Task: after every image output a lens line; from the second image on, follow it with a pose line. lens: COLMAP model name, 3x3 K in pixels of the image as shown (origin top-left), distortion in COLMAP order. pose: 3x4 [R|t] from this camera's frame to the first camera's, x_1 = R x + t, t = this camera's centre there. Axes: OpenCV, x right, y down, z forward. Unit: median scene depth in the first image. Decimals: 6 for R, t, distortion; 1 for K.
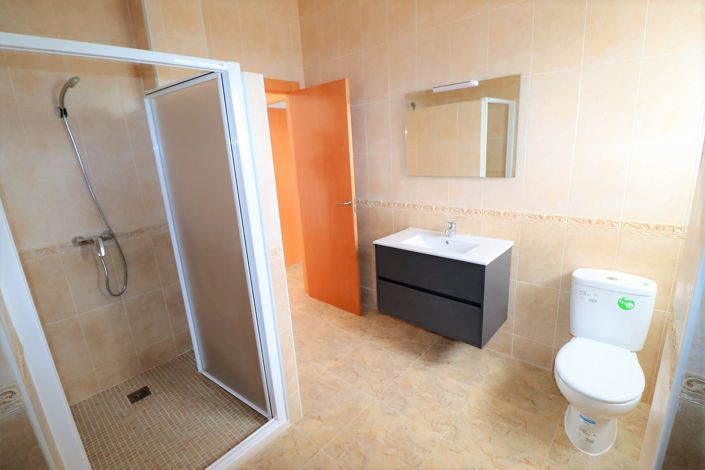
lens RADIAL K [[326.2, 0, 356.4], [0, 326.2, 232.1], [0, 0, 1]] dist [-0.002309, -0.012365]
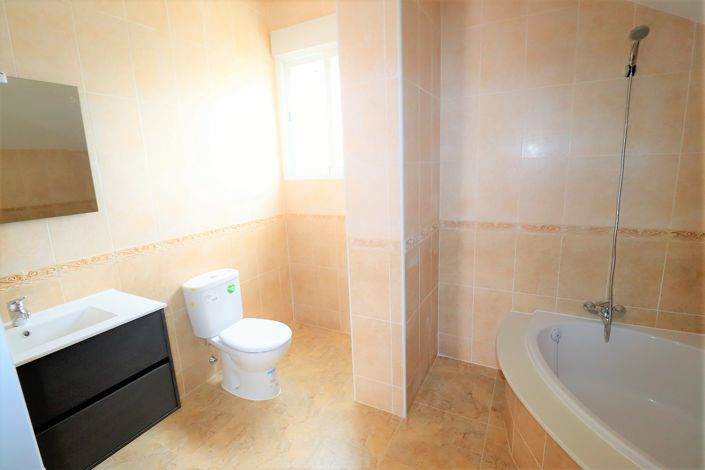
lens RADIAL K [[326.2, 0, 356.4], [0, 326.2, 232.1], [0, 0, 1]] dist [-0.002309, -0.012365]
pose [[-0.242709, -0.127509, 0.961683, -0.501477], [0.293584, 0.935184, 0.198090, -0.100049], [-0.924608, 0.330413, -0.189543, 0.638195]]
